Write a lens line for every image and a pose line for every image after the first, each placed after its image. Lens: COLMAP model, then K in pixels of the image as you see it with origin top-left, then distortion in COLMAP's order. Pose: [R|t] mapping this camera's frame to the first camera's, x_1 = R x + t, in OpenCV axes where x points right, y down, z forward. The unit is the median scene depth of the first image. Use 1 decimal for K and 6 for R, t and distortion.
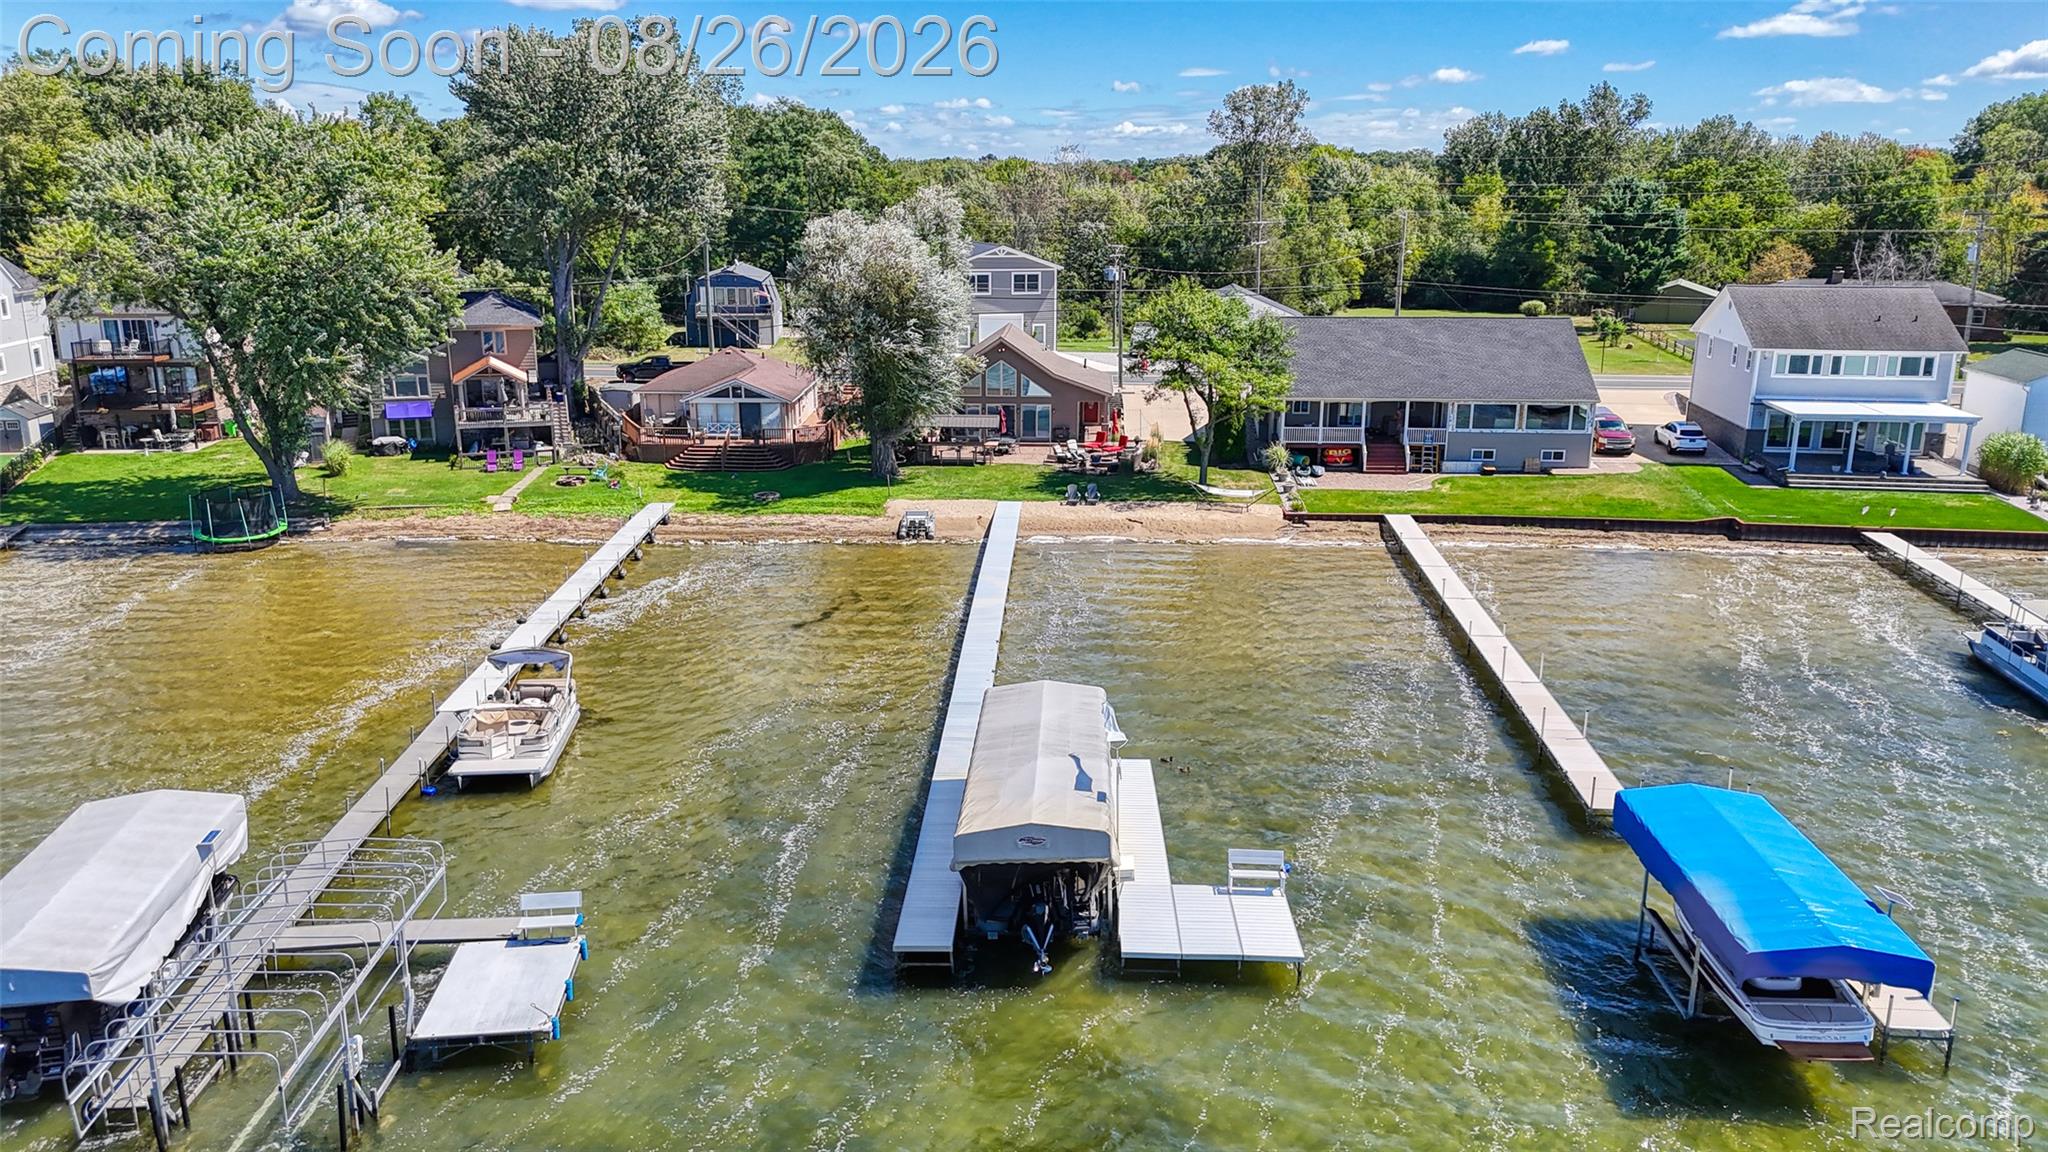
lens RADIAL K [[1494.3, 0, 1029.9], [0, 1494.3, 572.6], [0, 0, 1]] dist [0.065527, -0.061004]
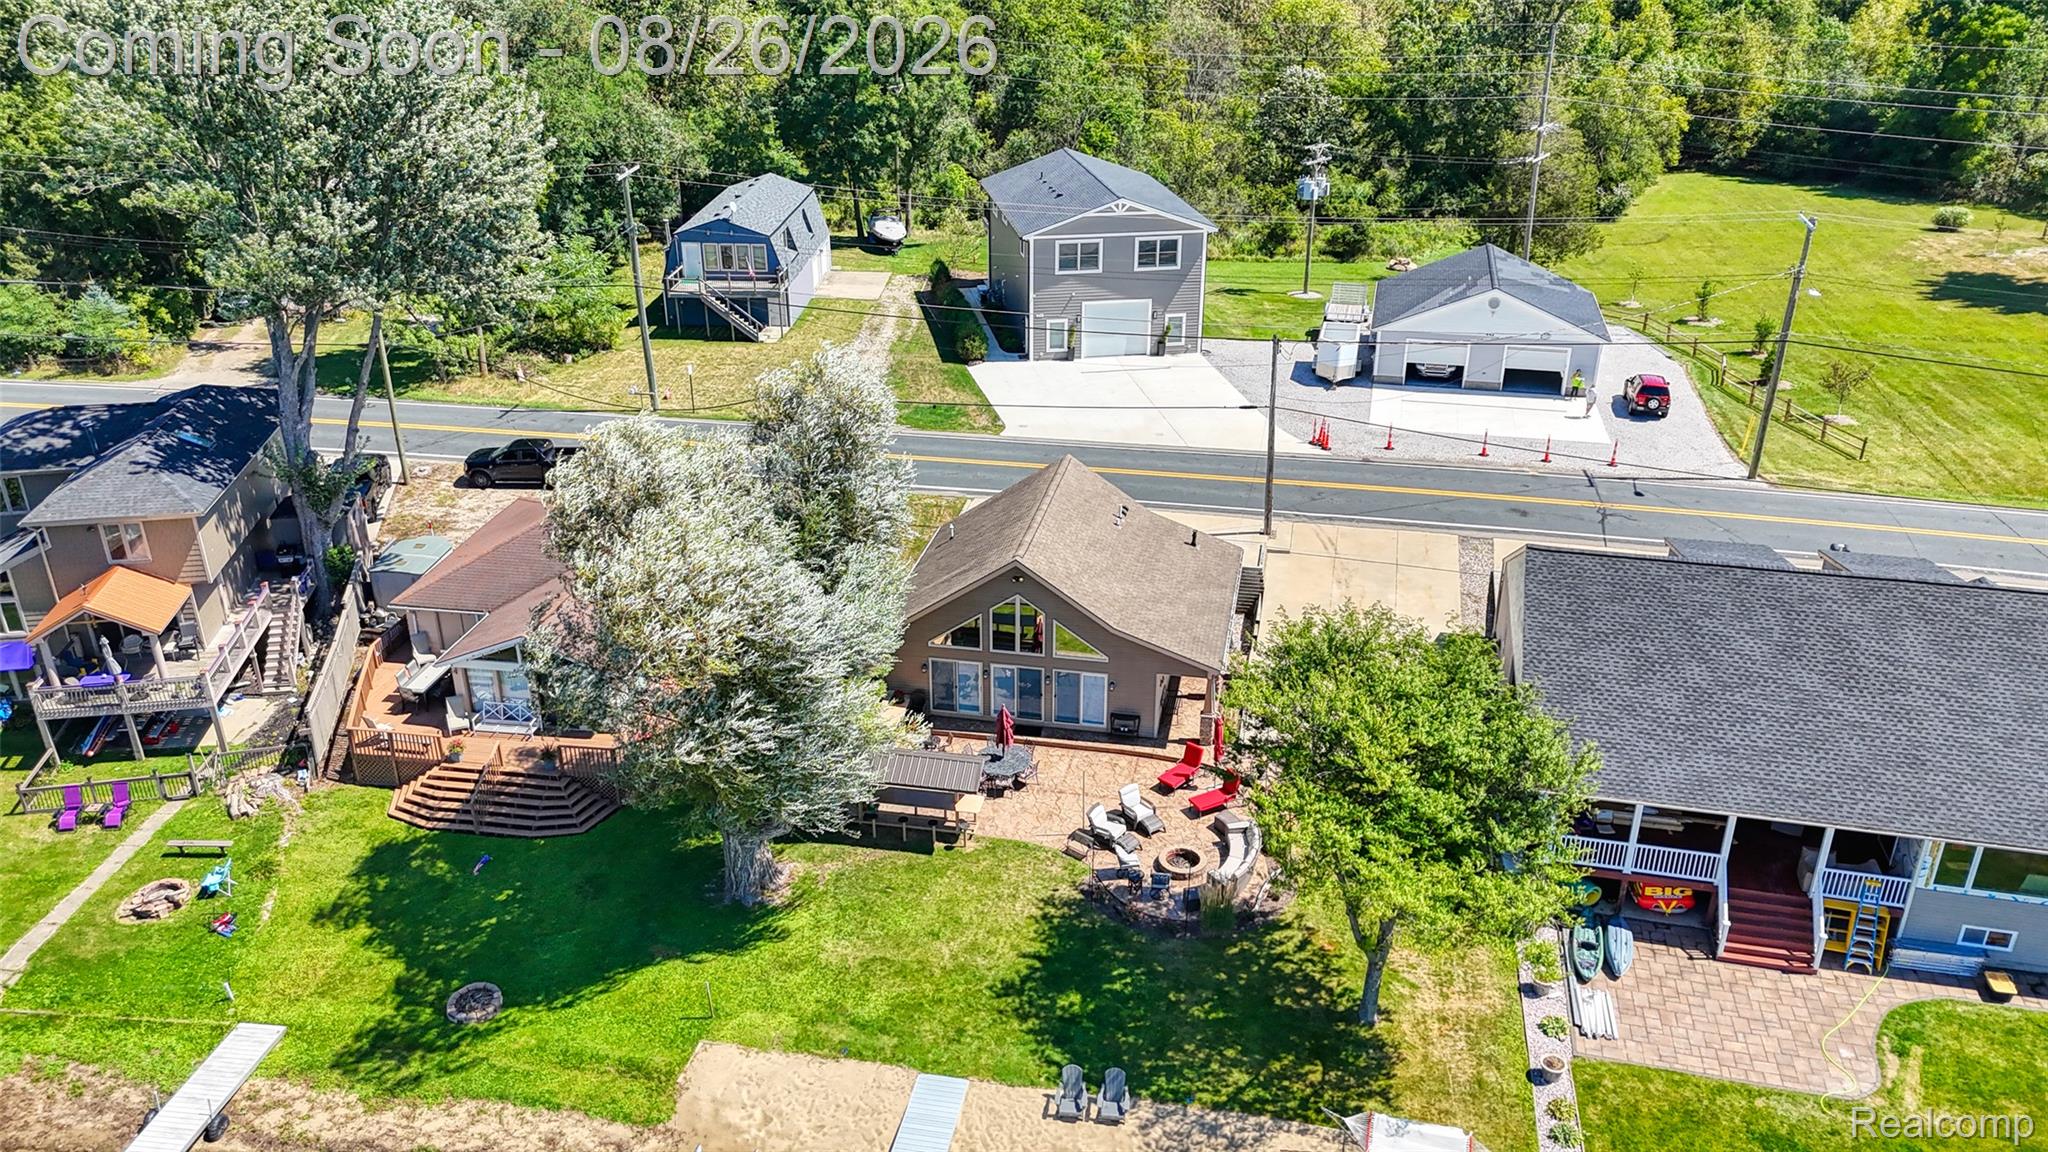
lens RADIAL K [[1494.3, 0, 1029.9], [0, 1494.3, 572.6], [0, 0, 1]] dist [0.065527, -0.061004]
pose [[0.988188, 0.058216, -0.141760, 0.068806], [-0.031906, 0.982921, 0.181243, -0.277422], [0.149890, -0.174580, 0.973168, 0.533732]]
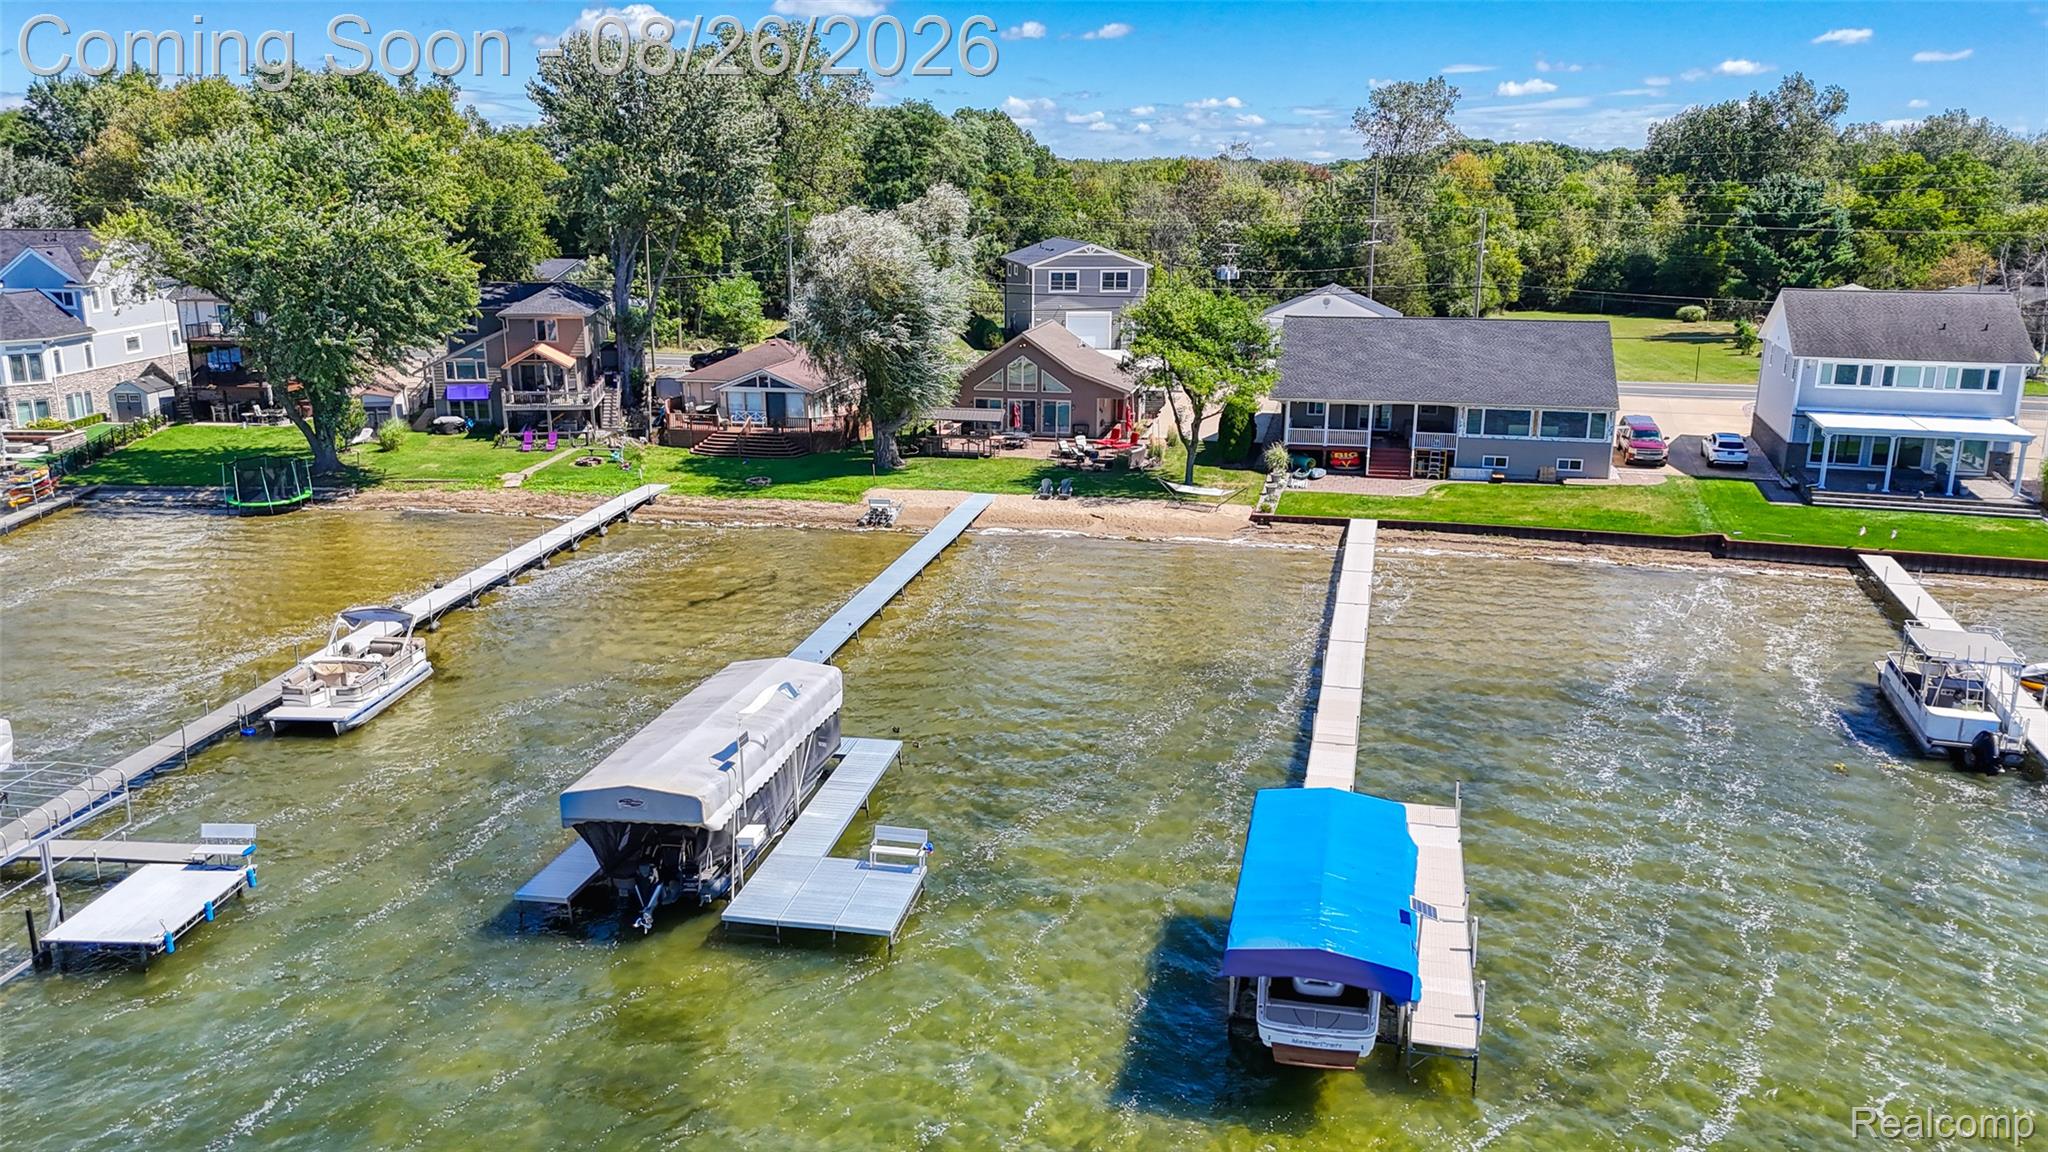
lens RADIAL K [[1494.3, 0, 1029.9], [0, 1494.3, 572.6], [0, 0, 1]] dist [0.065527, -0.061004]
pose [[0.987516, 0.039639, -0.152450, 0.162811], [-0.039710, 0.999208, 0.002583, 0.002011], [0.152432, 0.003503, 0.988308, 0.001744]]
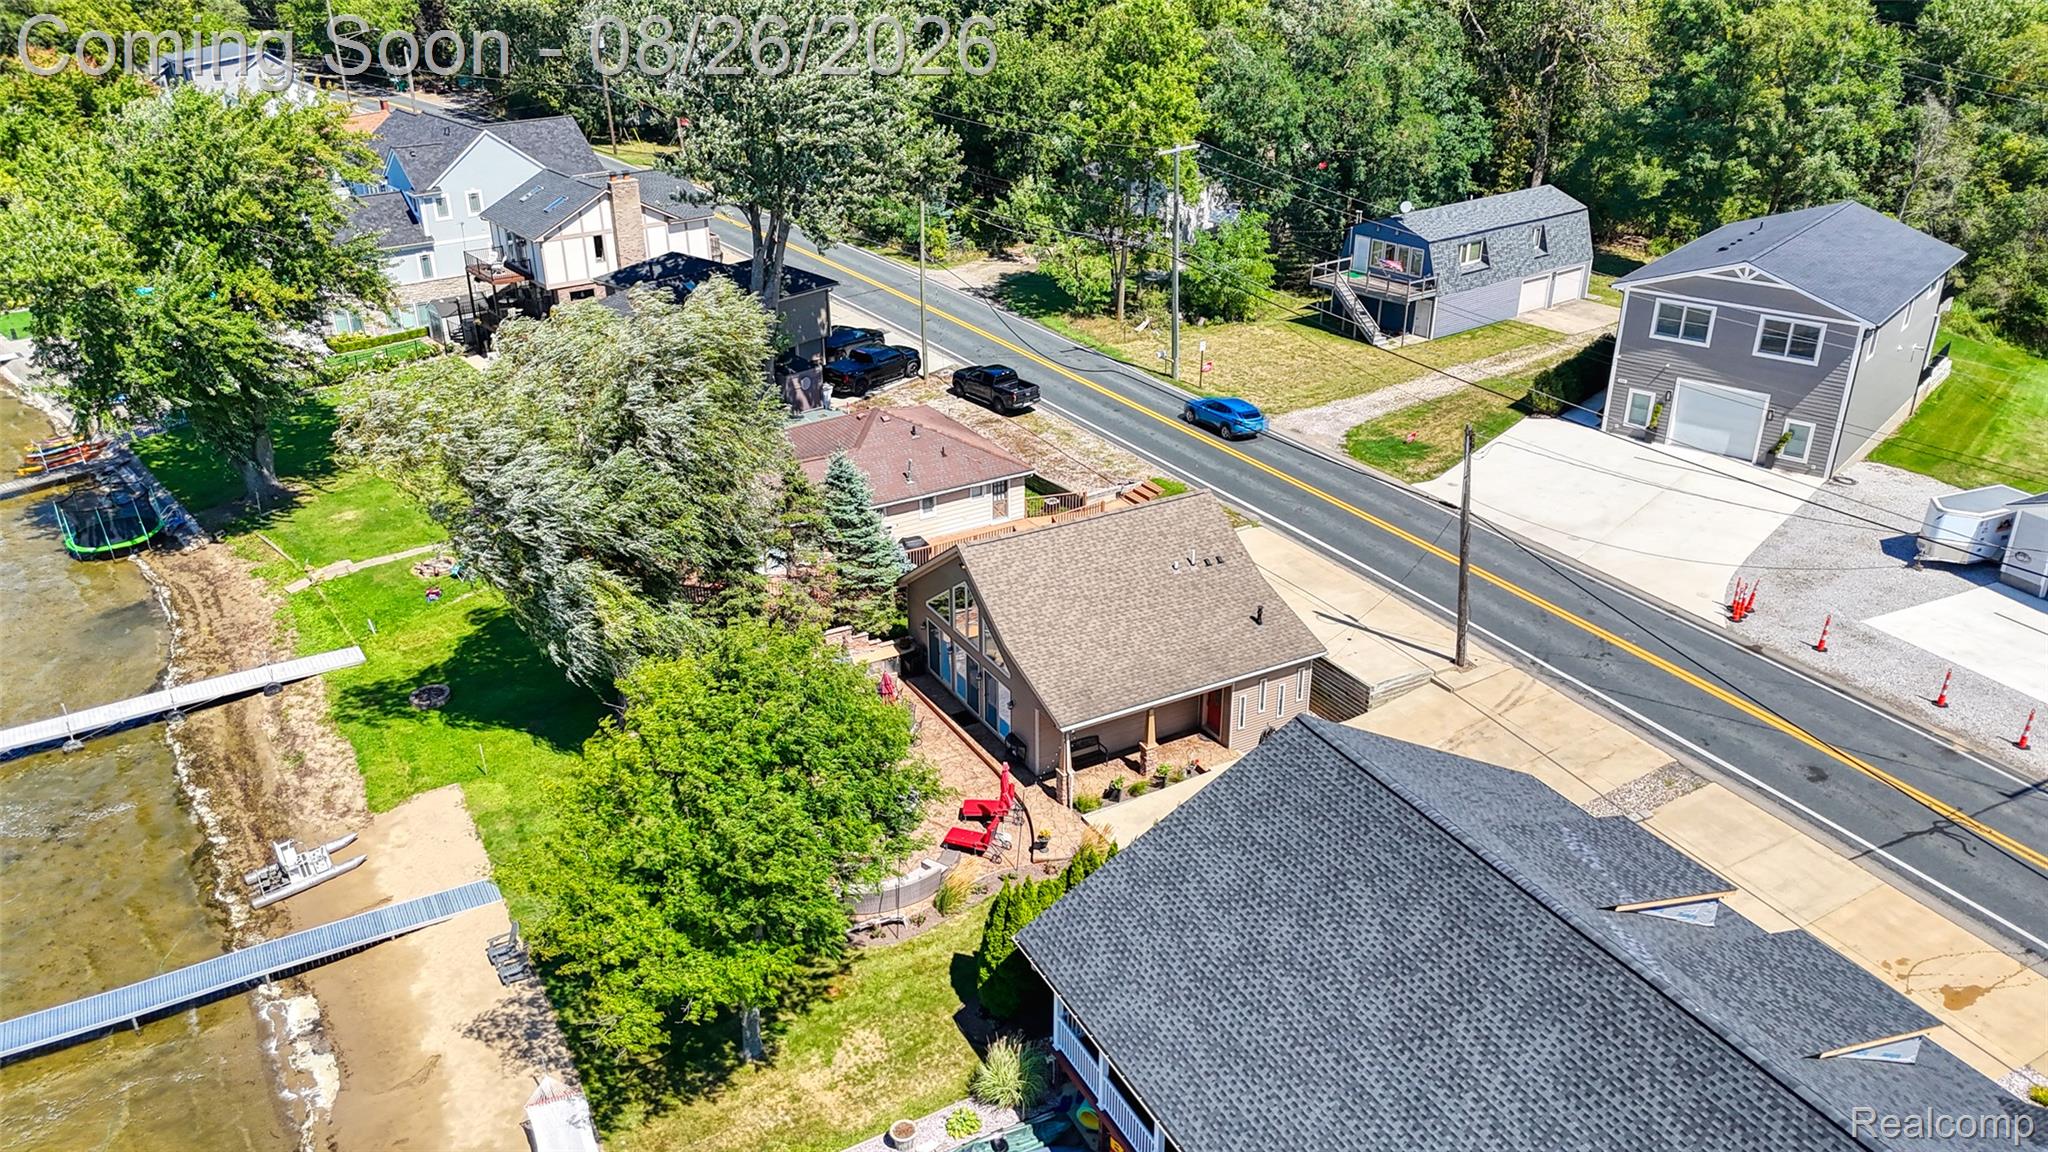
lens RADIAL K [[1494.3, 0, 1029.9], [0, 1494.3, 572.6], [0, 0, 1]] dist [0.065527, -0.061004]
pose [[0.526933, 0.352536, -0.773343, 0.458337], [-0.207094, 0.935748, 0.285461, -0.340542], [0.824290, 0.009736, 0.566085, 0.796412]]
